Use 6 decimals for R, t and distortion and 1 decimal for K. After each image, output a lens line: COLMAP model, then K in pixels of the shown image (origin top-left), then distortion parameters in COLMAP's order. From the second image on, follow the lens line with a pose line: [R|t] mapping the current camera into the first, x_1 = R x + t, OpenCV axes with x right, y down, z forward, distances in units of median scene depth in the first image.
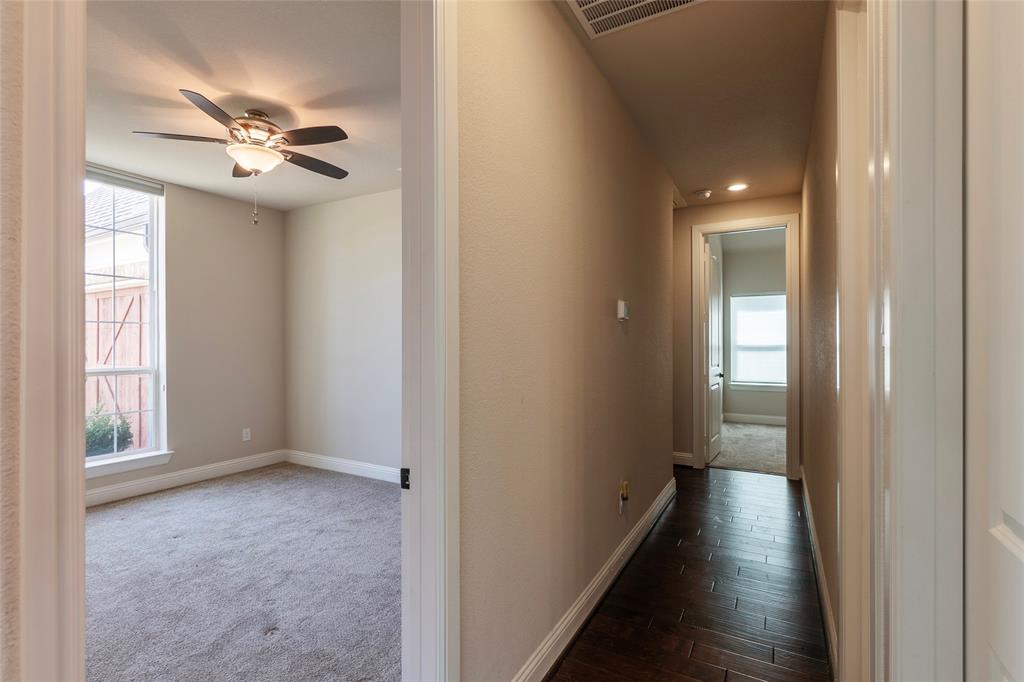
lens RADIAL K [[483.7, 0, 511.7], [0, 483.7, 343.3], [0, 0, 1]] dist [-0.015115, 0.002459]
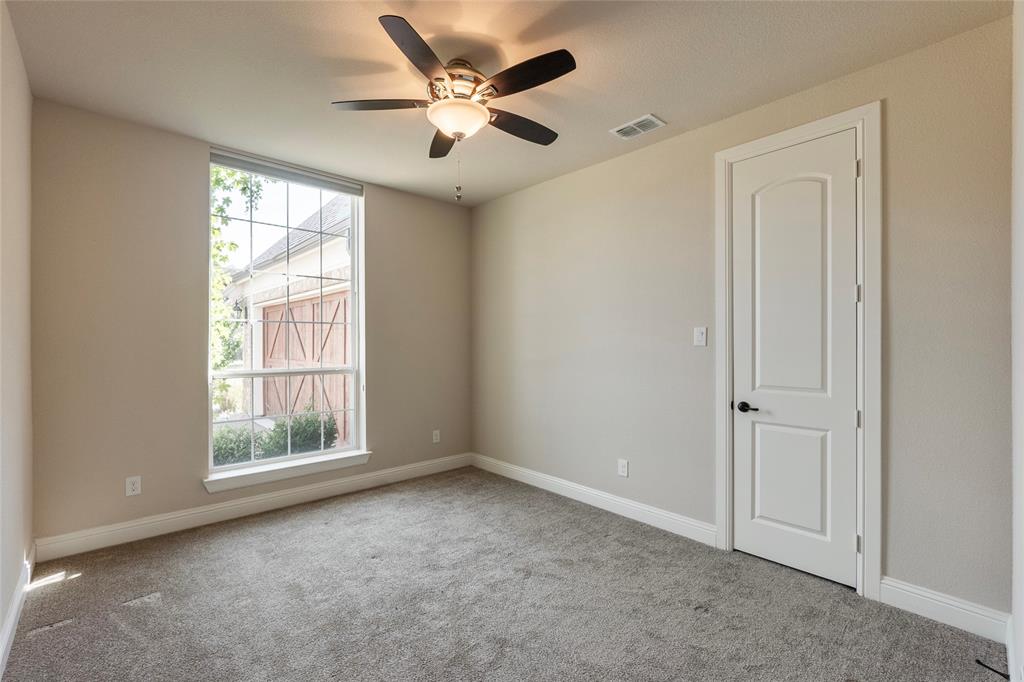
lens RADIAL K [[446.7, 0, 515.1], [0, 446.7, 347.9], [0, 0, 1]] dist [-0.003220, 0.000279]
pose [[0.955061, 0.004858, -0.296371, -0.176743], [-0.002265, 0.999956, 0.009093, -0.000137], [0.296402, -0.008013, 0.955030, 0.246527]]
